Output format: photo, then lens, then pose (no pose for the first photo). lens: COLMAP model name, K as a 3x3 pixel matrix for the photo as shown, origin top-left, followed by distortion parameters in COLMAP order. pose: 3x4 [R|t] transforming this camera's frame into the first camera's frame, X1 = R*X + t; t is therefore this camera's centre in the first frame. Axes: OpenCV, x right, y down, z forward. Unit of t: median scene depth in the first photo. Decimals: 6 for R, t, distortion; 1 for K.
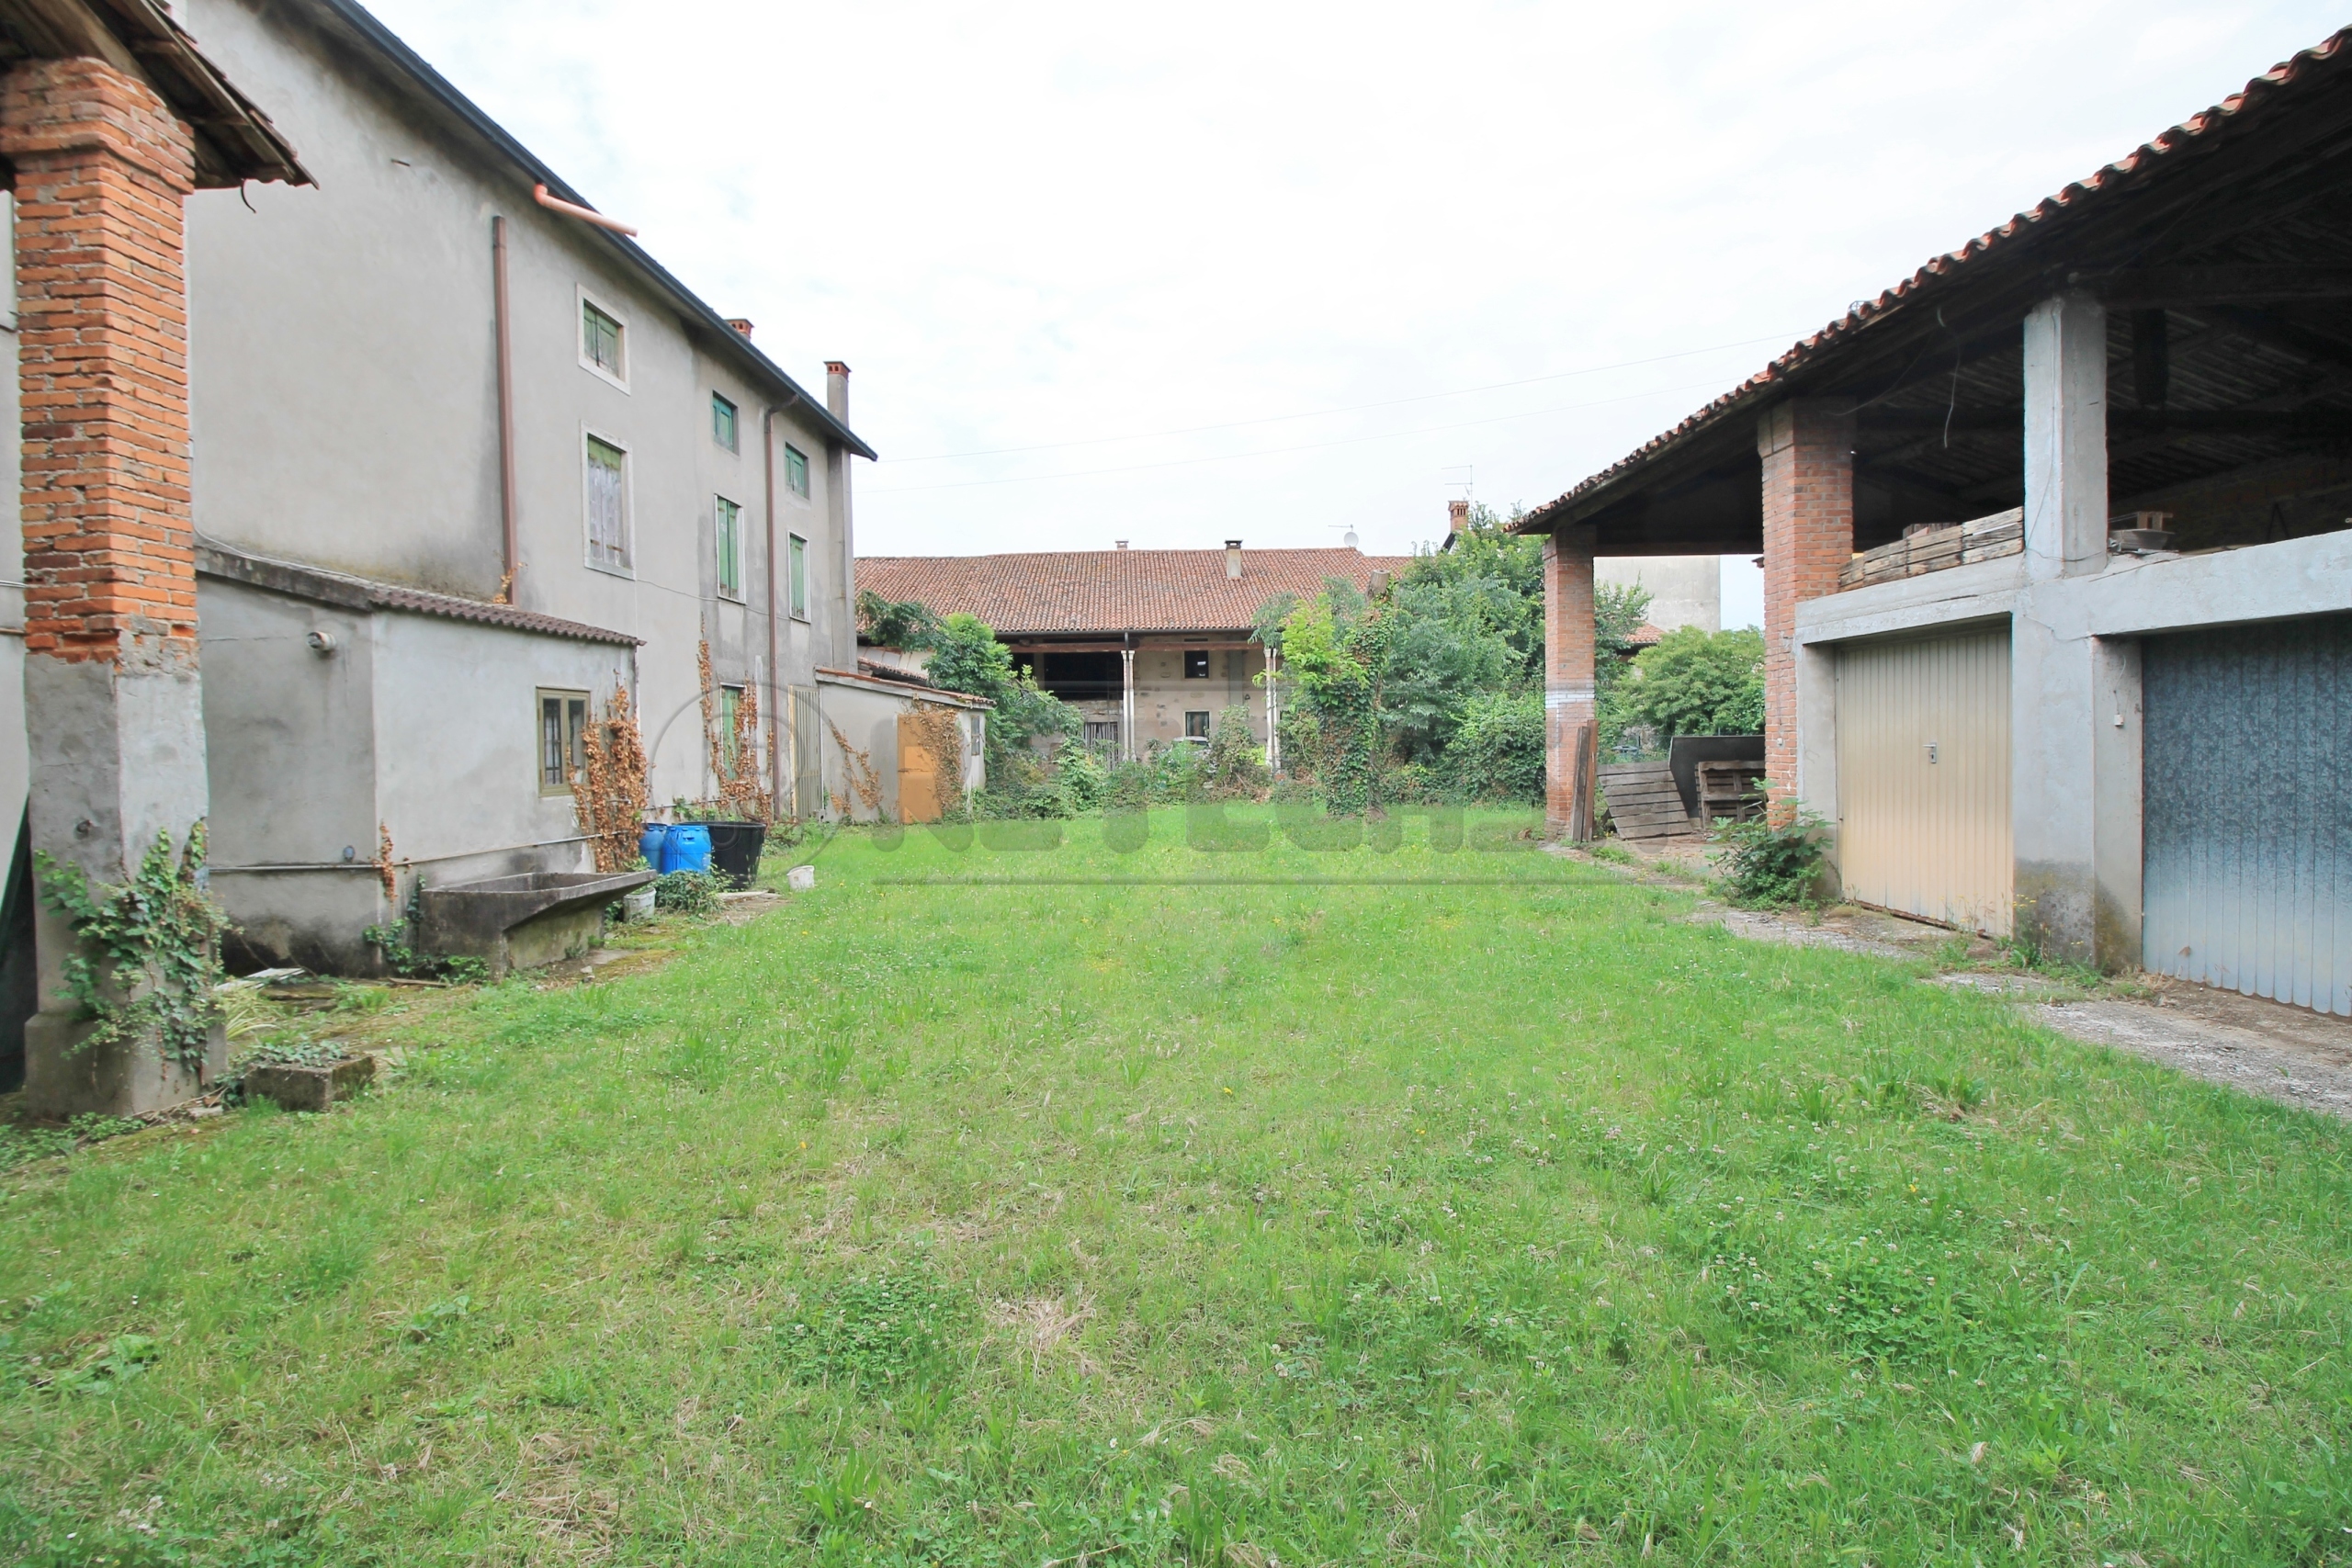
lens RADIAL K [[1099.2, 0, 1182.9], [0, 1099.2, 772.3], [0, 0, 1]] dist [-0.013757, -0.004991]
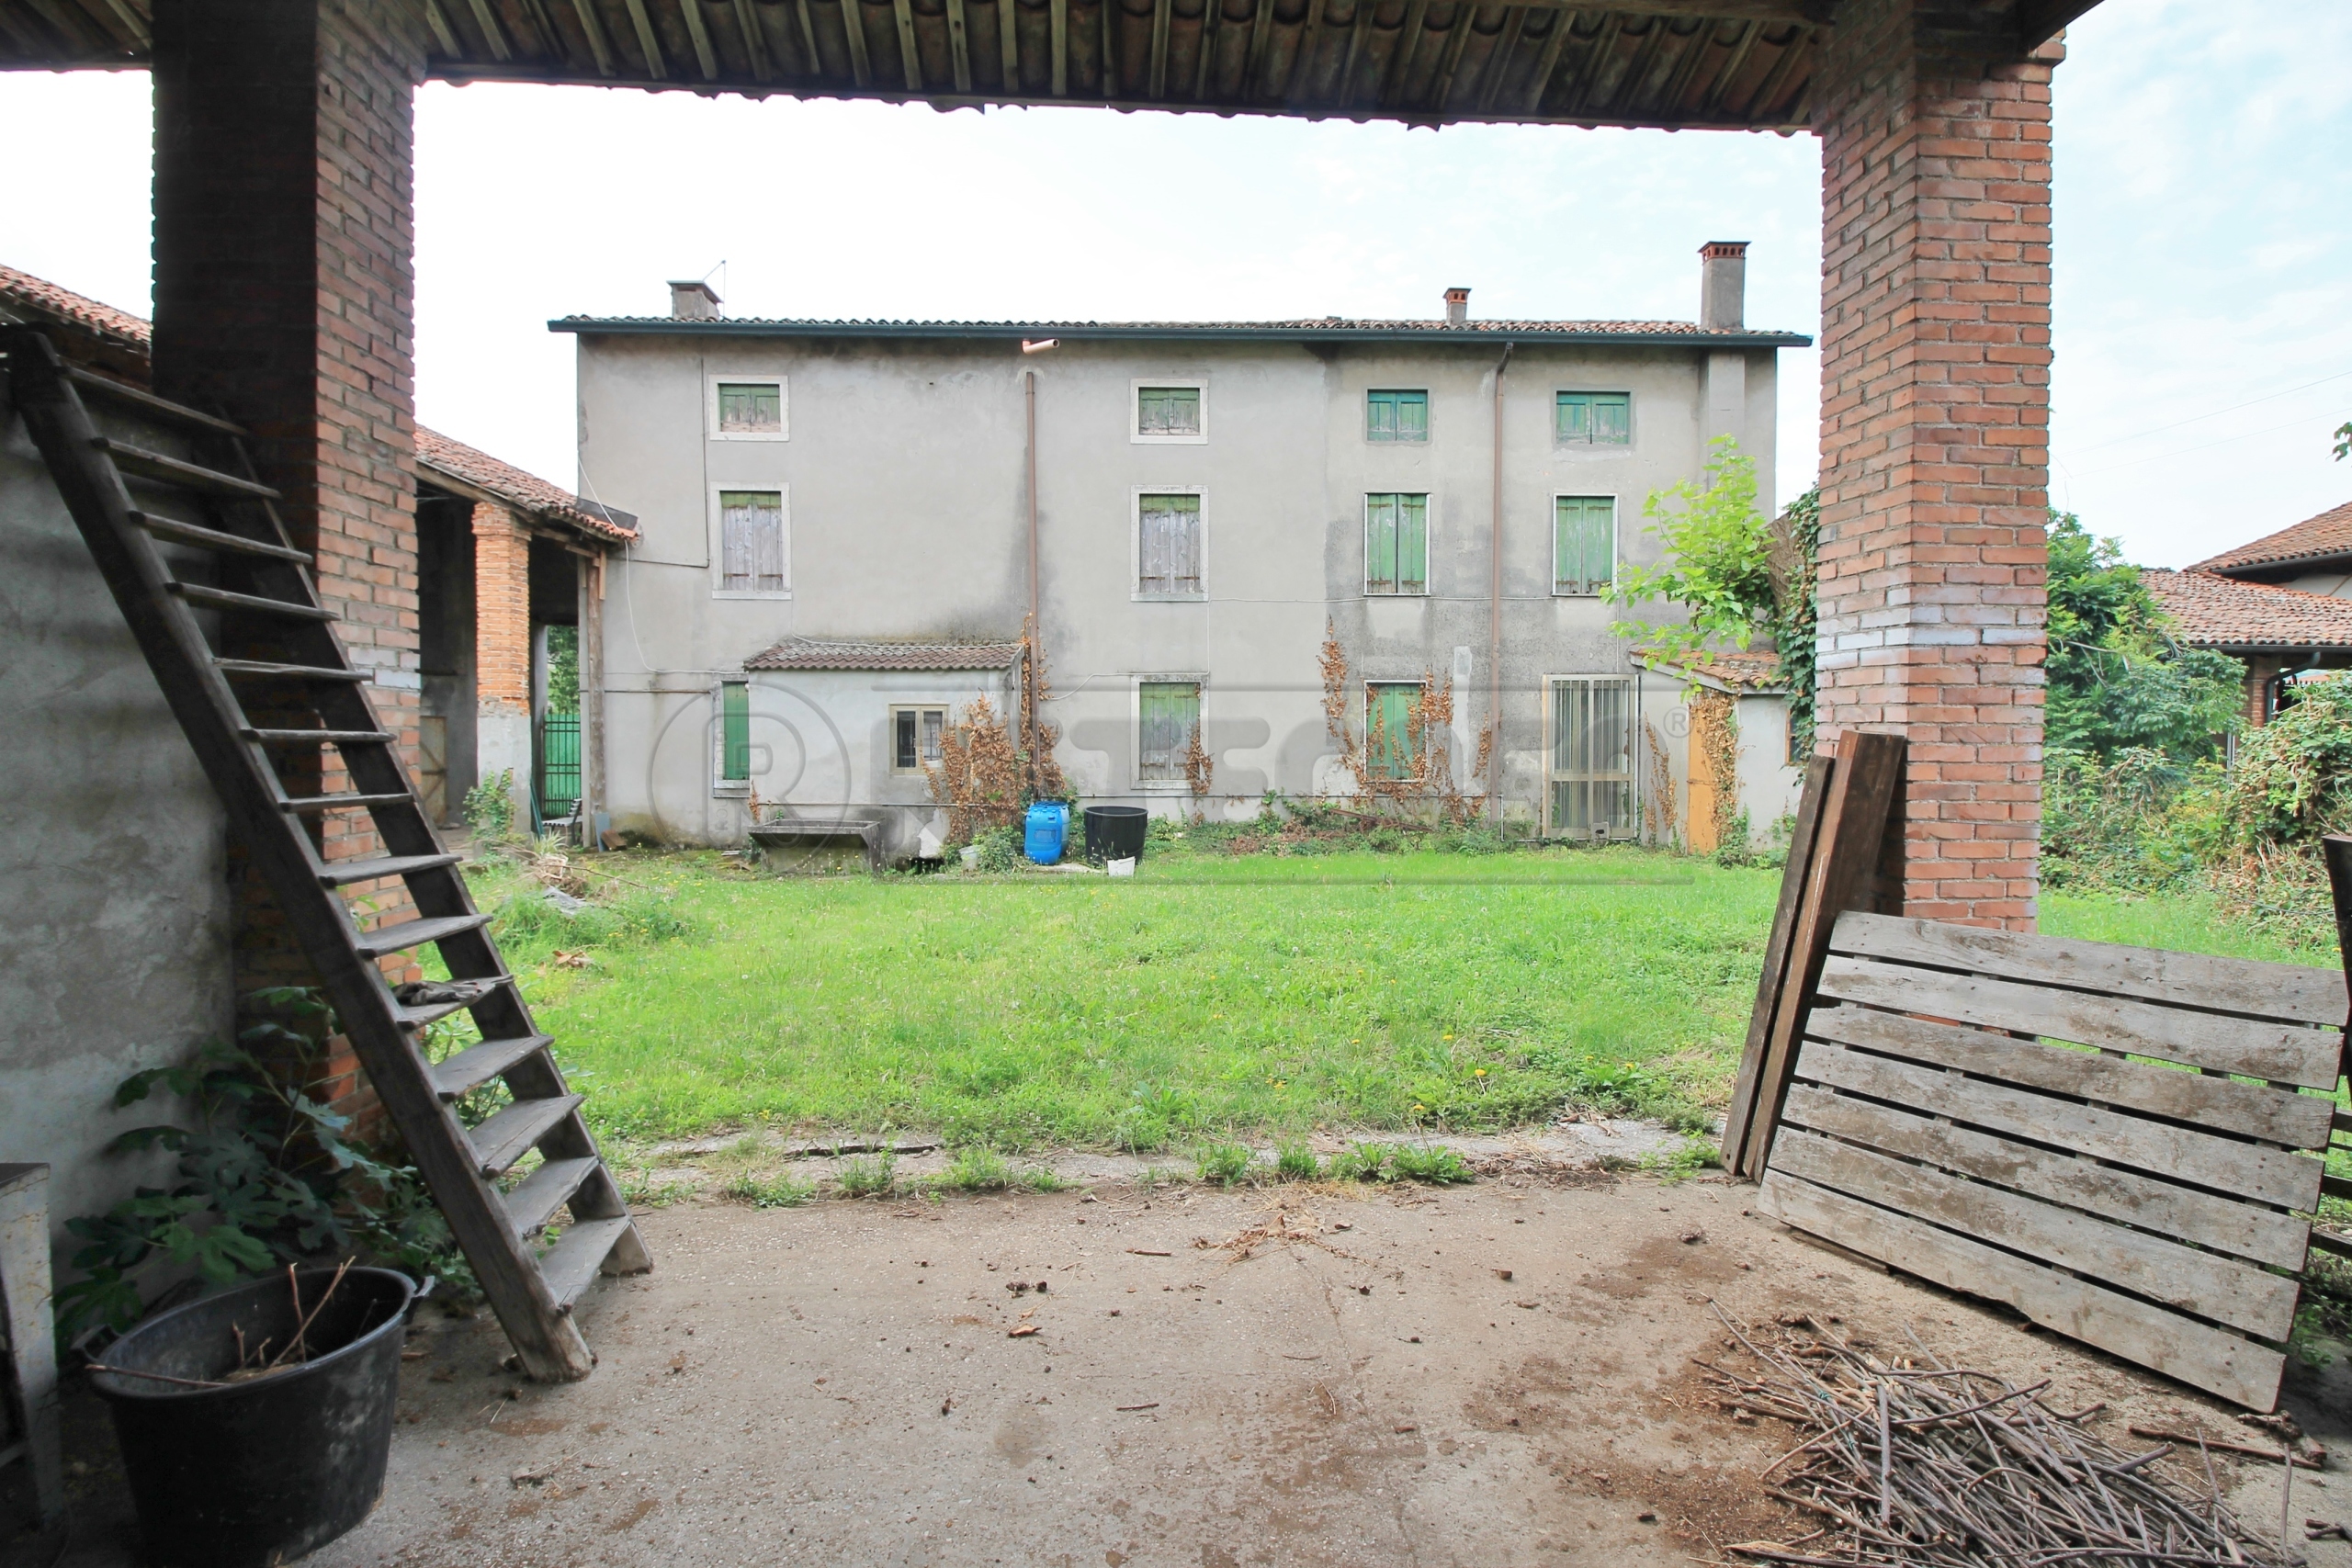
lens RADIAL K [[1099.2, 0, 1184.3], [0, 1099.2, 771.5], [0, 0, 1]] dist [-0.013757, -0.004991]
pose [[0.045740, 0.046566, -0.997867, 0.726772], [-0.032000, 0.998469, 0.045127, -0.048175], [0.998441, 0.029868, 0.047160, 0.984514]]
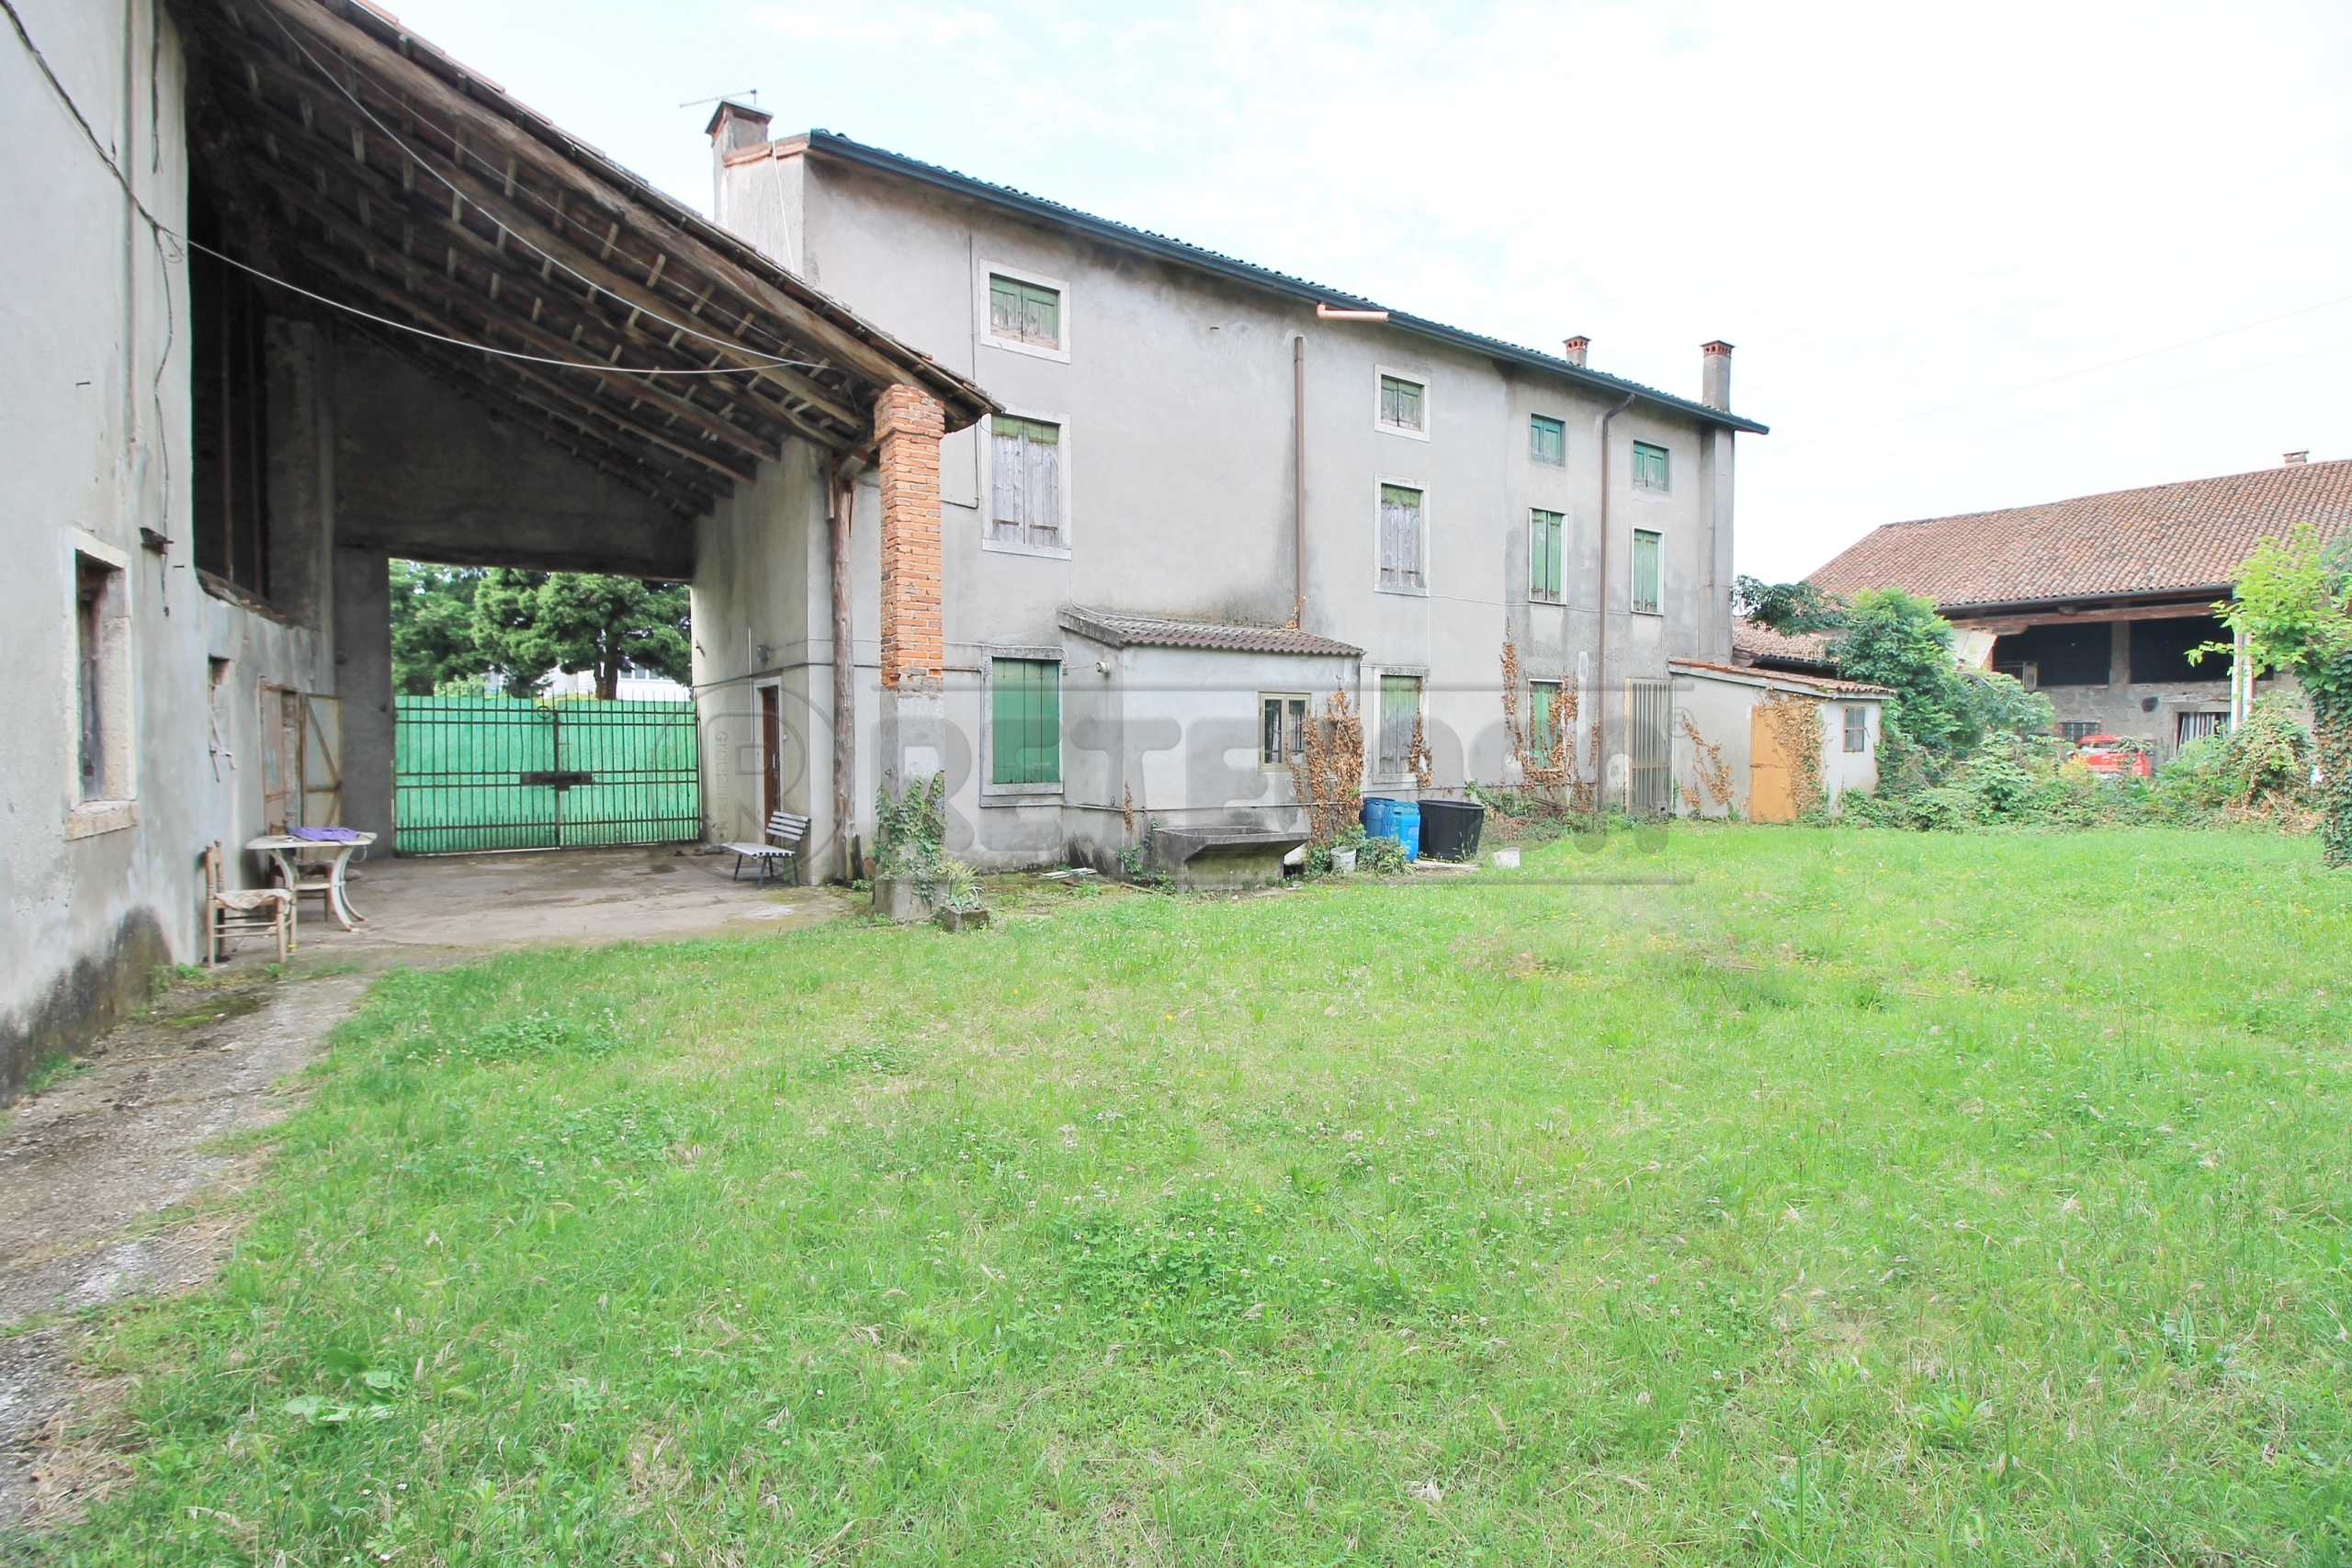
lens RADIAL K [[1099.2, 0, 1178.6], [0, 1099.2, 777.1], [0, 0, 1]] dist [-0.013757, -0.004991]
pose [[0.581964, 0.045998, -0.811912, 0.344092], [-0.033466, 0.998908, 0.032604, -0.009014], [0.812525, 0.008197, 0.582868, 0.085913]]
